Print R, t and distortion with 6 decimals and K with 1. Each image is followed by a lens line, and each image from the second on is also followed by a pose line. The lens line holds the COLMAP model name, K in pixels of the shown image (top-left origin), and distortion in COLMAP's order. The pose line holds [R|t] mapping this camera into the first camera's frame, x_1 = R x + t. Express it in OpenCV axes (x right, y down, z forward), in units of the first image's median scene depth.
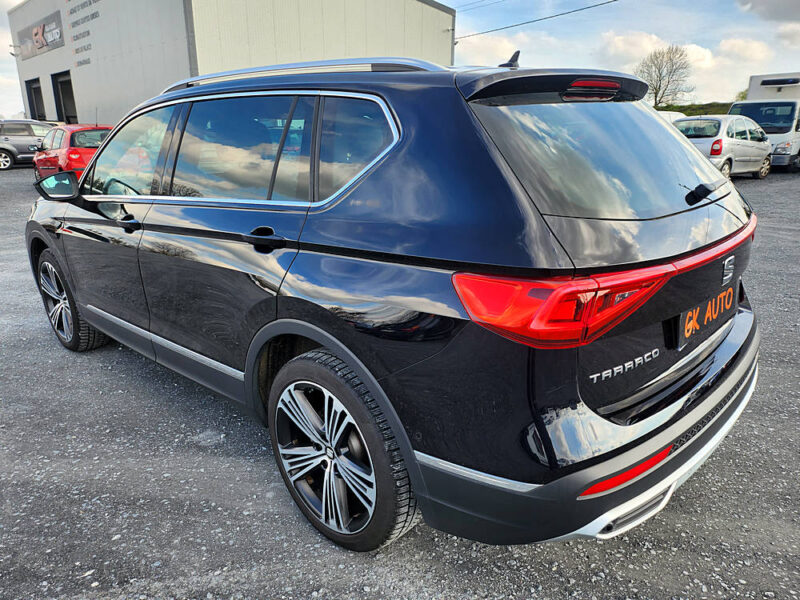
lens RADIAL K [[571.5, 0, 406.3], [0, 571.5, 298.5], [0, 0, 1]] dist [0.014448, -0.007810]
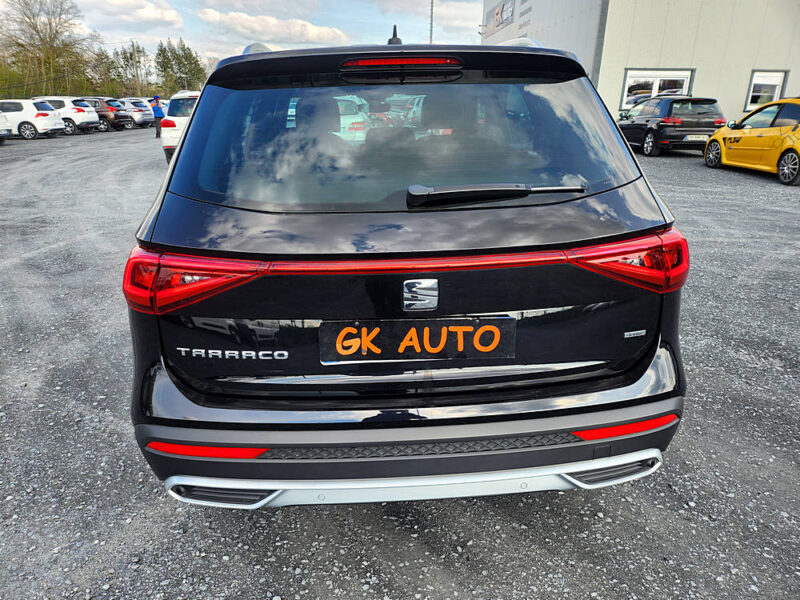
lens RADIAL K [[571.5, 0, 399.6], [0, 571.5, 292.1], [0, 0, 1]] dist [0.014448, -0.007810]
pose [[0.738267, 0.224249, -0.636140, 0.967397], [-0.198498, 0.973584, 0.112837, -0.127172], [0.644640, 0.042969, 0.763278, 0.334564]]
